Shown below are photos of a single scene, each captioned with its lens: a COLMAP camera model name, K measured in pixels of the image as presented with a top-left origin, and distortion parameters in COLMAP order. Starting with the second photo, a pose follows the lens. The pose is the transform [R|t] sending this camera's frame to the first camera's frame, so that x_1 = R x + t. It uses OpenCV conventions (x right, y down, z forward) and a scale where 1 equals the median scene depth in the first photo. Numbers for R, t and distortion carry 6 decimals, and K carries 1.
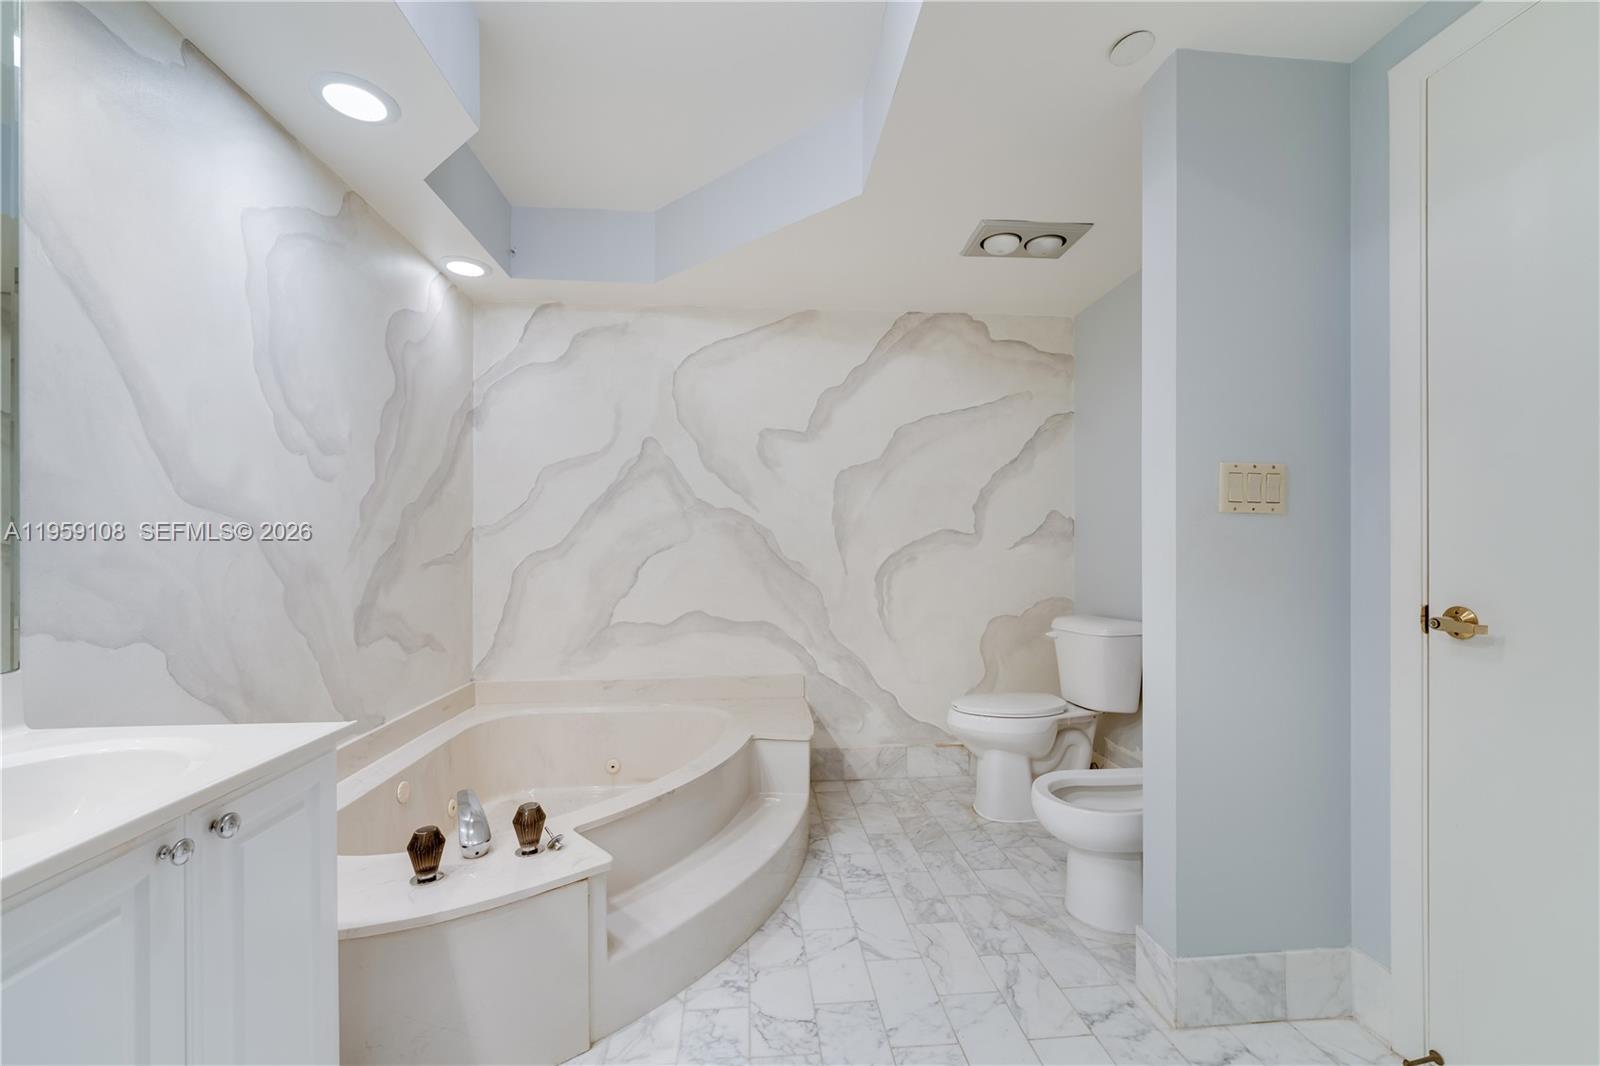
lens RADIAL K [[654.6, 0, 800.3], [0, 654.6, 542.9], [0, 0, 1]] dist [0.002684, 0.000612]
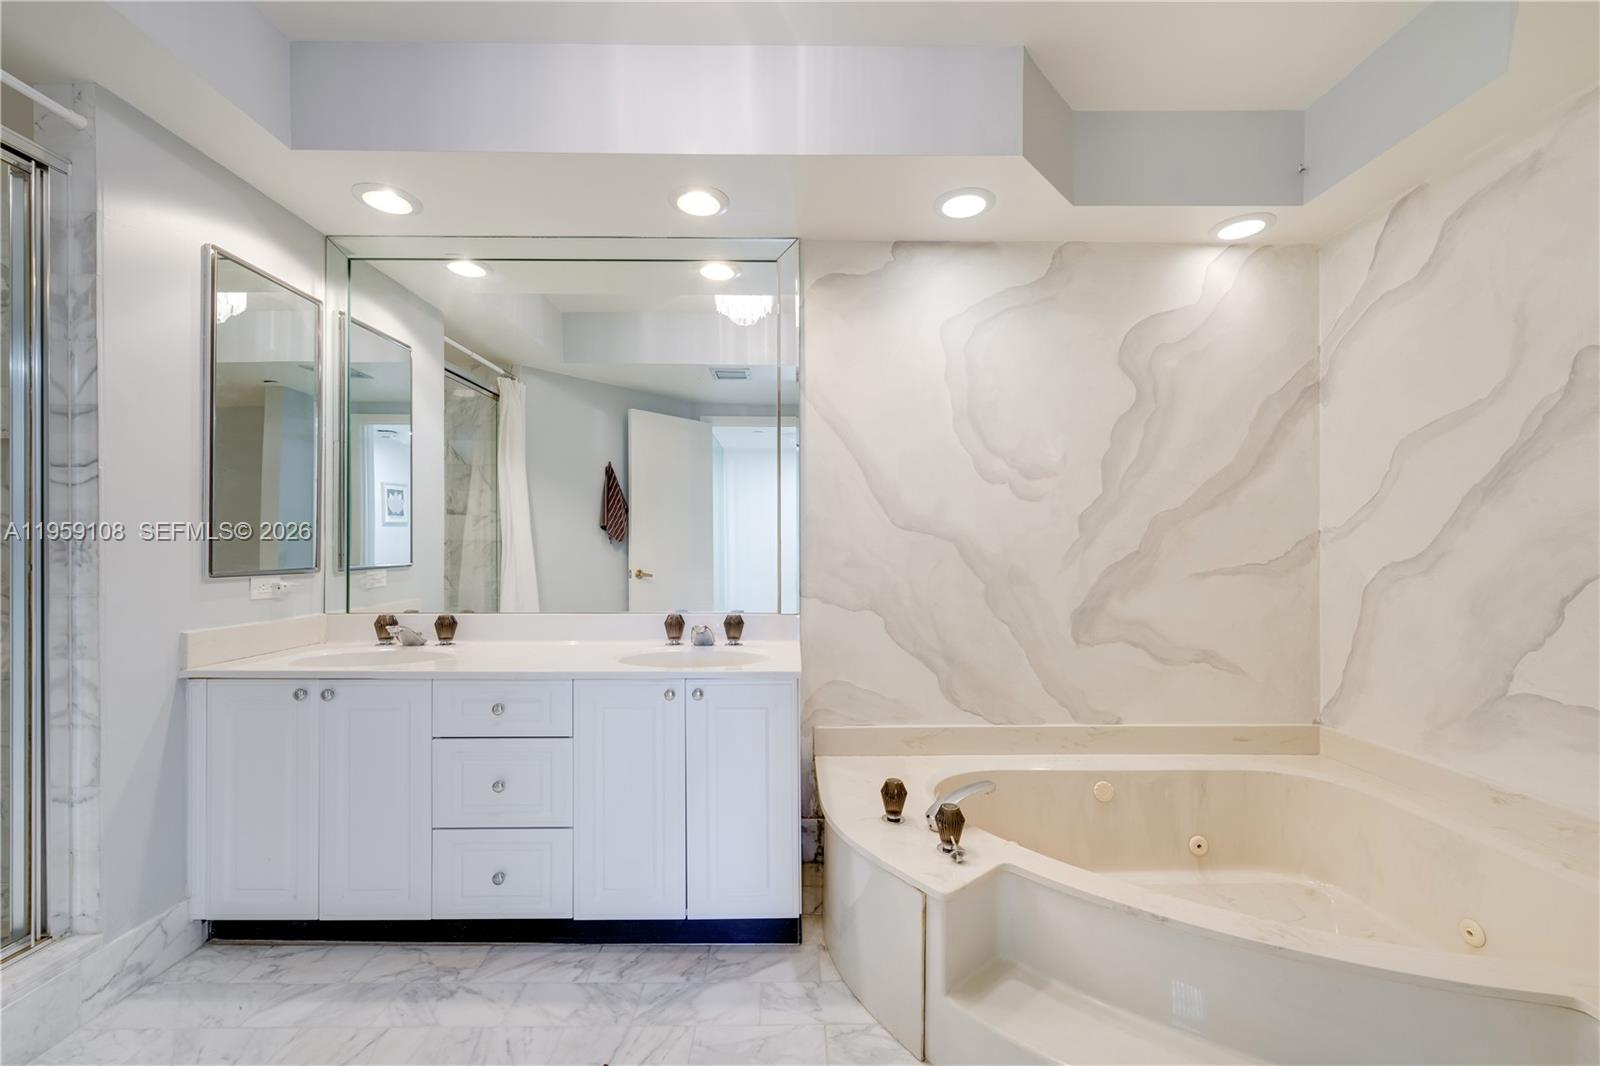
lens RADIAL K [[654.6, 0, 800.7], [0, 654.6, 539.9], [0, 0, 1]] dist [0.002684, 0.000612]
pose [[-0.074187, -0.005237, -0.997231, 0.347068], [0.007504, 0.999955, -0.005809, -0.012397], [0.997216, -0.007914, -0.074144, 0.444551]]
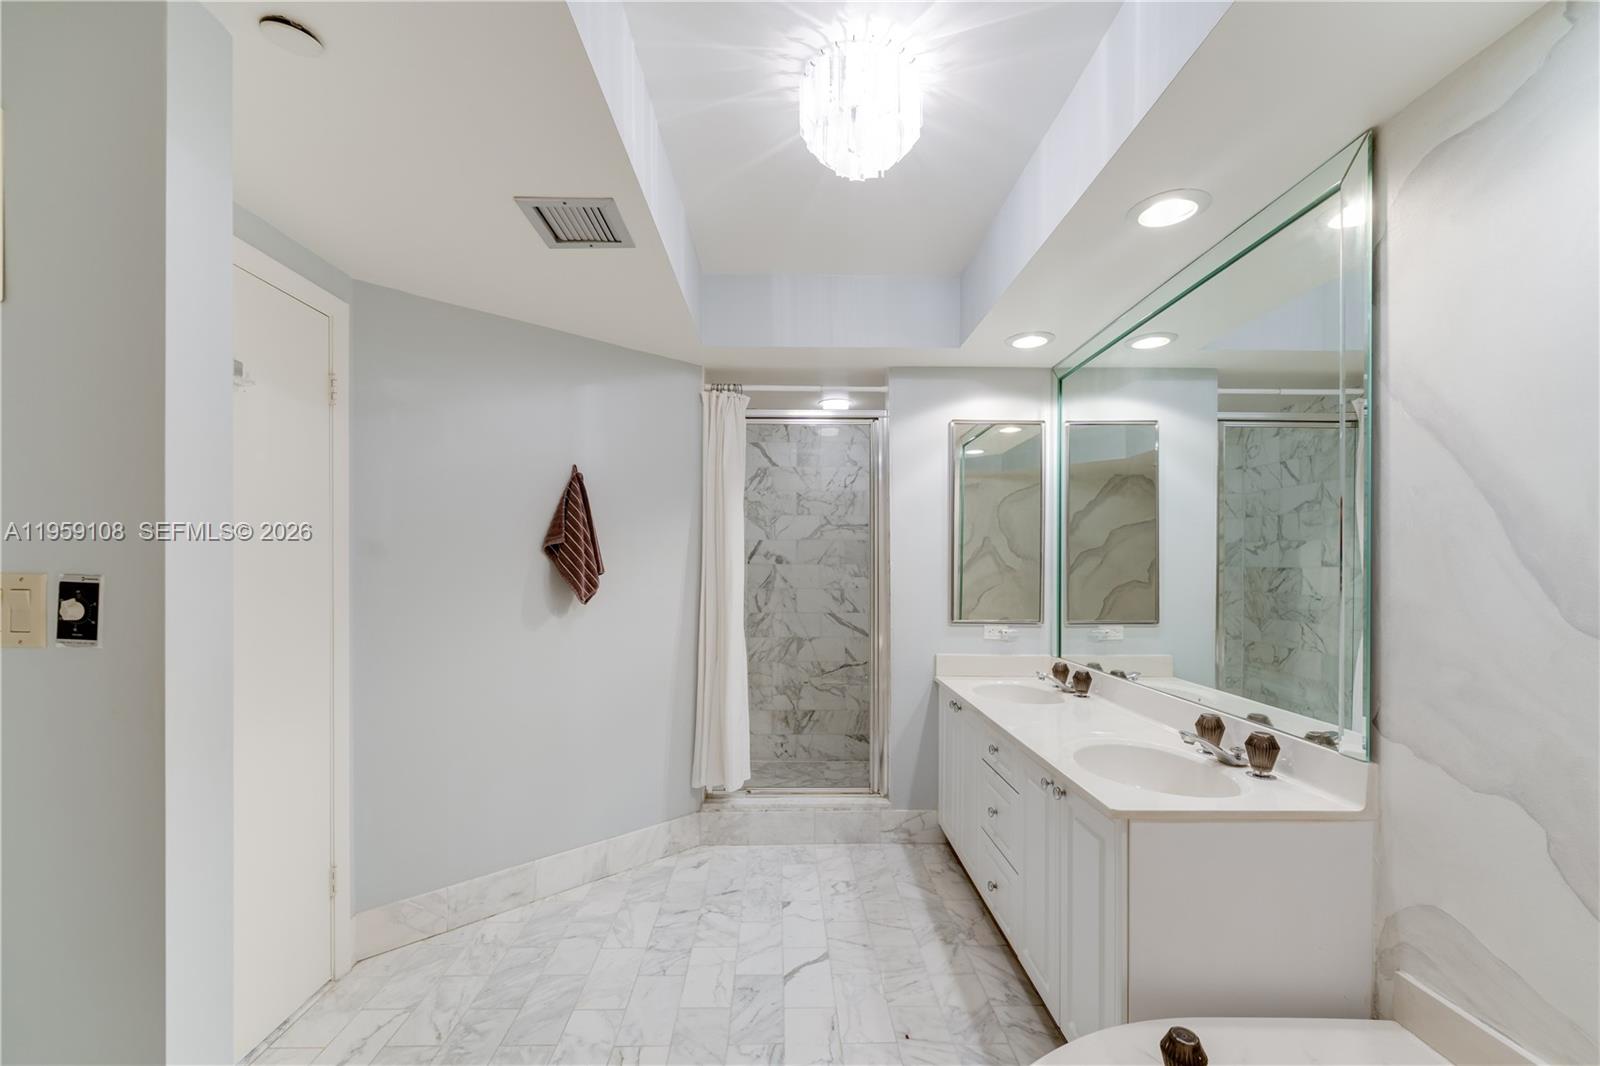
lens RADIAL K [[654.6, 0, 777.7], [0, 654.6, 567.4], [0, 0, 1]] dist [0.002684, 0.000612]
pose [[-0.996468, 0.005358, 0.083808, -0.065704], [0.004727, 0.999959, -0.007718, -0.067290], [-0.083846, -0.007294, -0.996452, 0.898425]]
